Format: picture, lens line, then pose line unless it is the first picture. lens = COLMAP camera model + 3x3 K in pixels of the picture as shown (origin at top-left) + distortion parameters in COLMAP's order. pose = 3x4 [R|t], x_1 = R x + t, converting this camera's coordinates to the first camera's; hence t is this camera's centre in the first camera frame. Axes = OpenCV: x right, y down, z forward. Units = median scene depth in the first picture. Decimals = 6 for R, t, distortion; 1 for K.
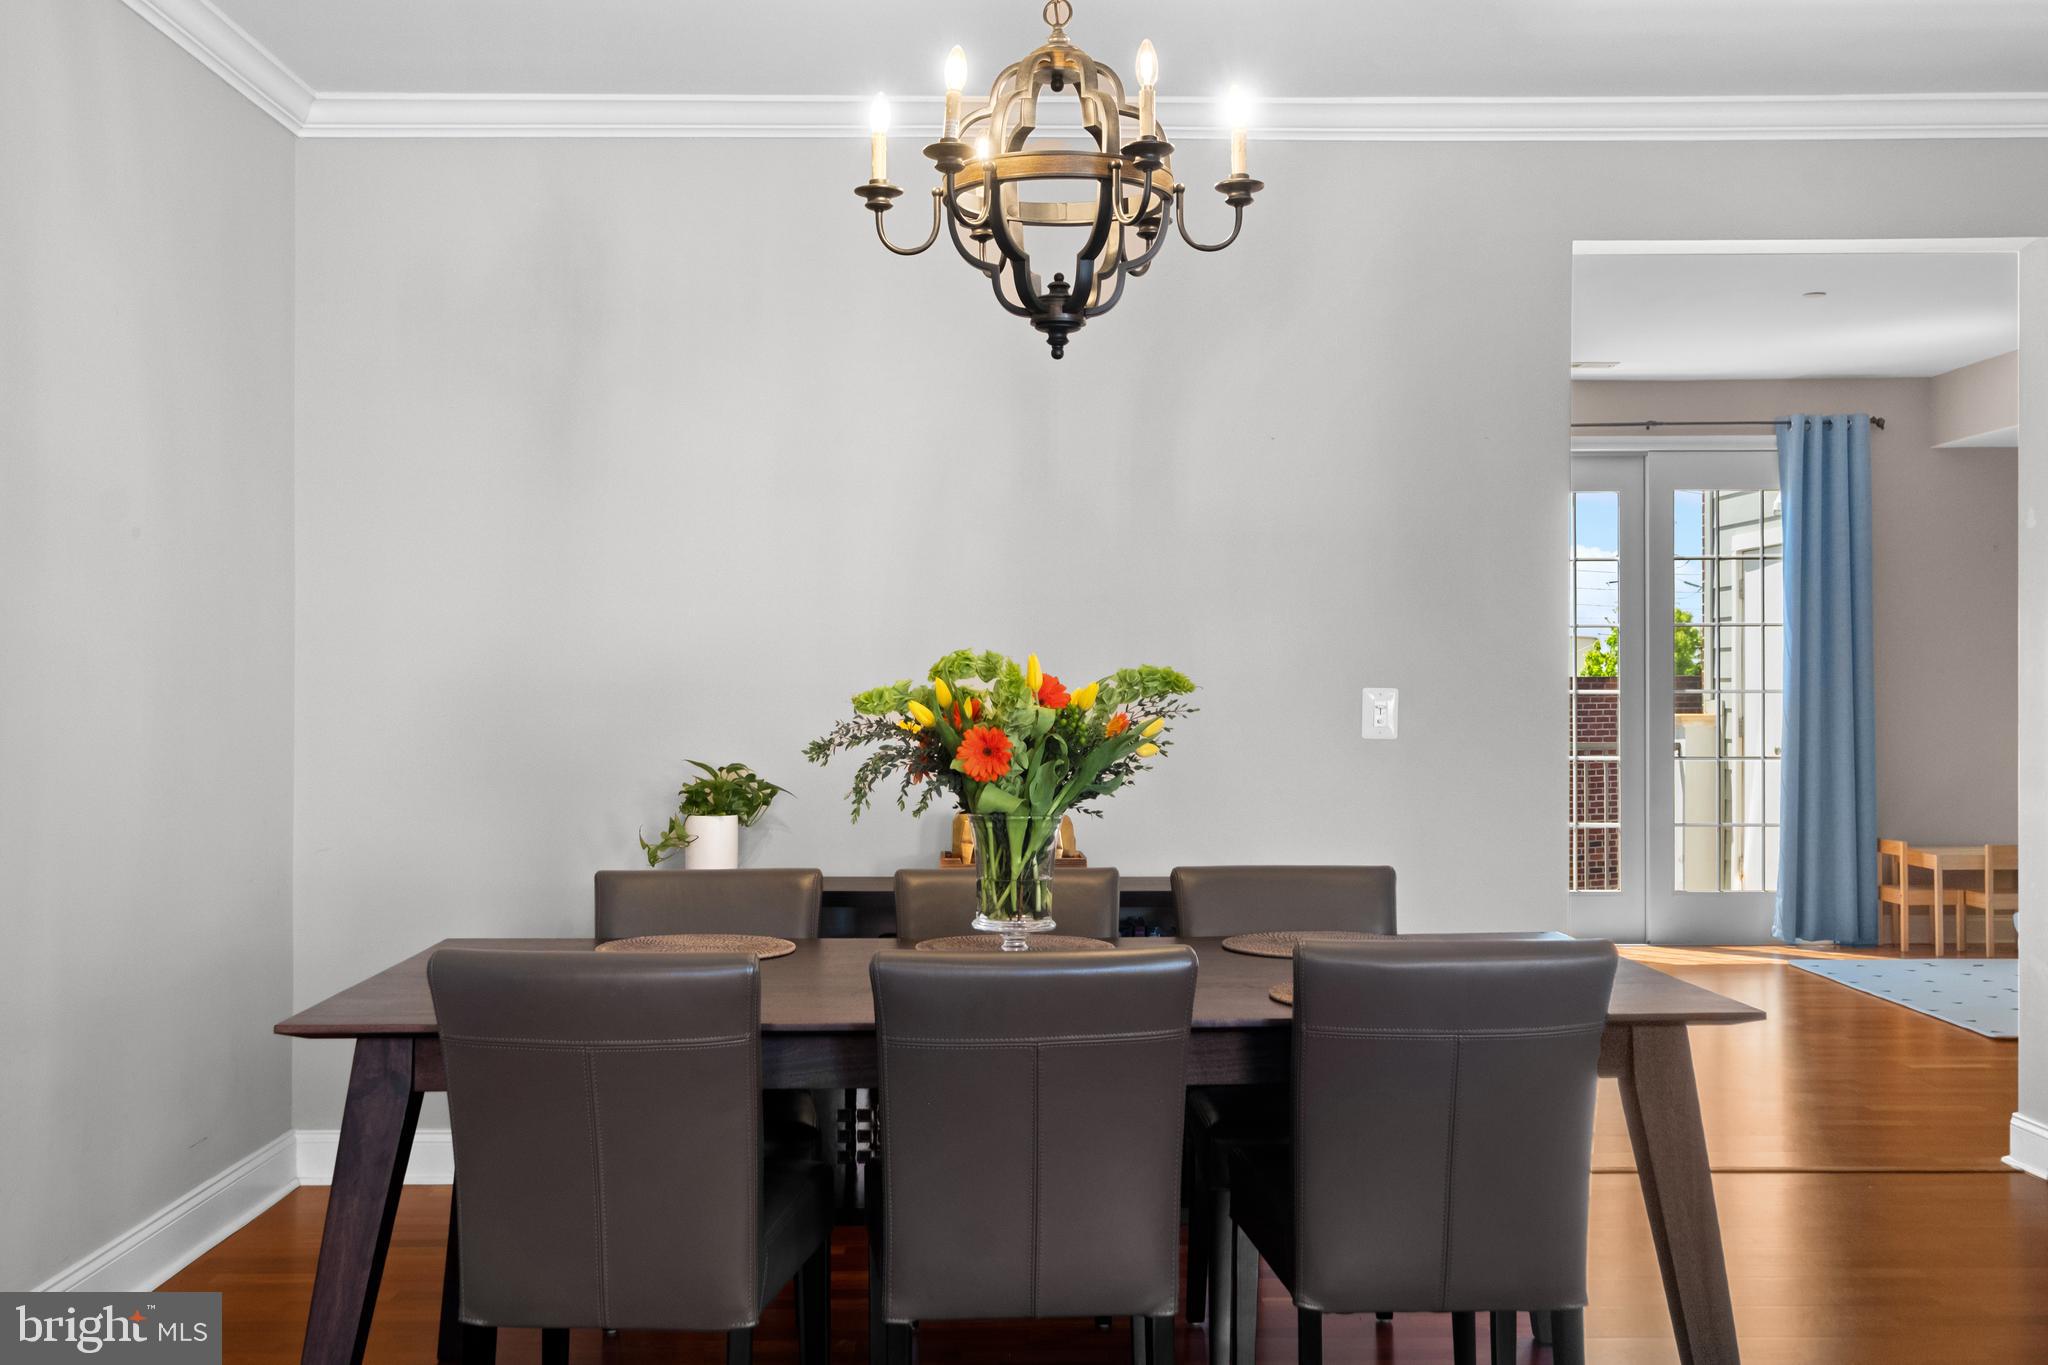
lens RADIAL K [[2158.6, 0, 1016.1], [0, 2158.6, 680.6], [0, 0, 1]] dist [-0.010544, 0.000000]
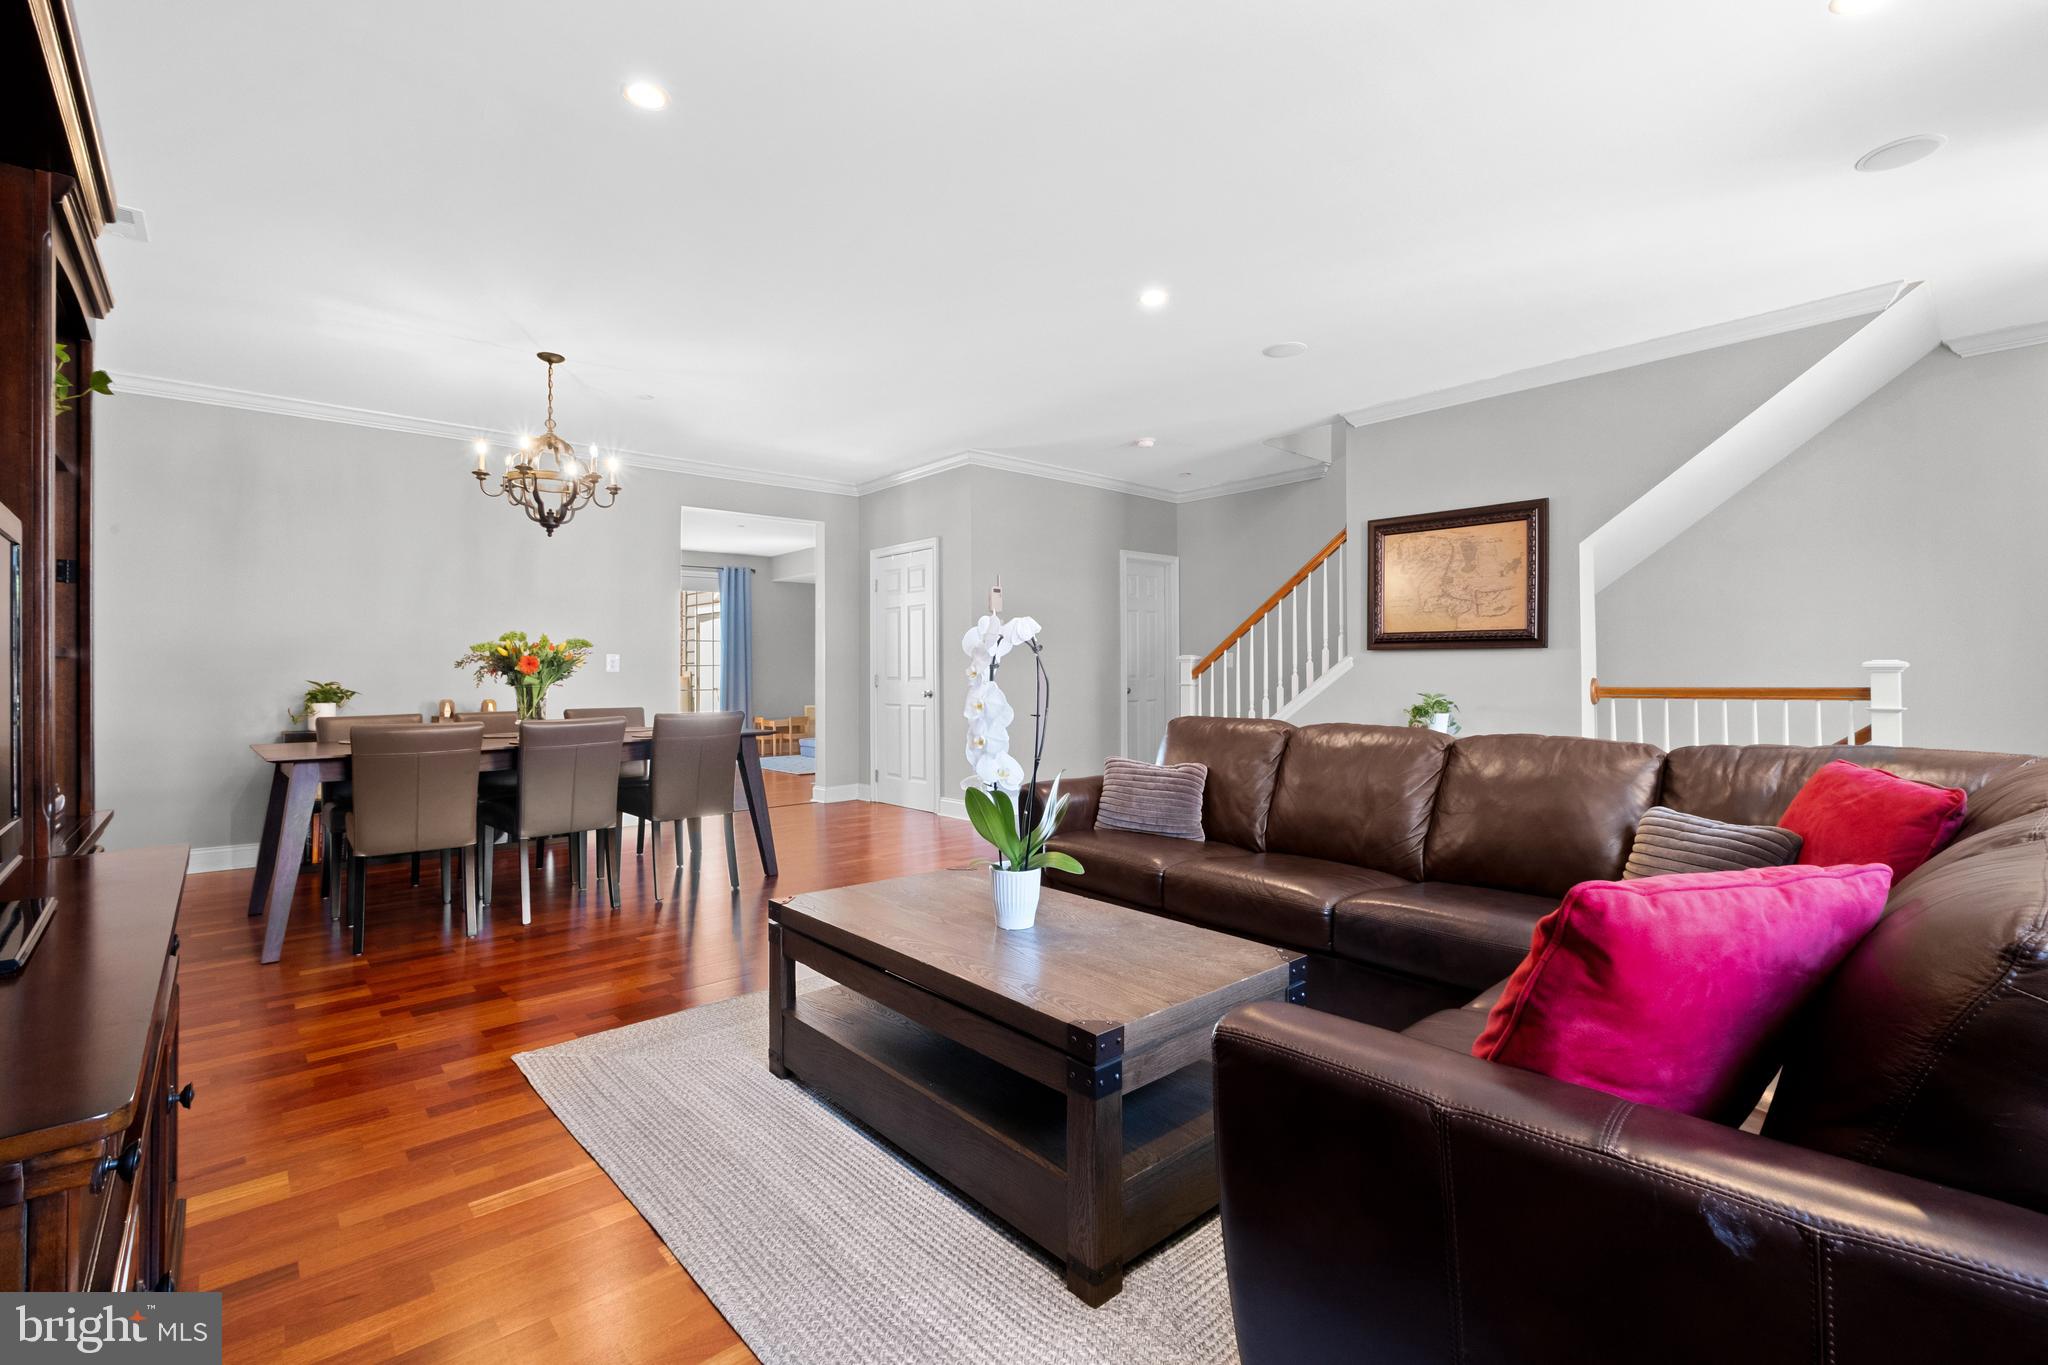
lens RADIAL K [[900.1, 0, 1037.9], [0, 900.1, 671.4], [0, 0, 1]] dist [0.000003, -0.003072]
pose [[0.751932, -0.002817, 0.659235, -0.294597], [0.003635, 0.999993, 0.000127, 0.043321], [-0.659231, 0.002301, 0.751937, -0.405353]]
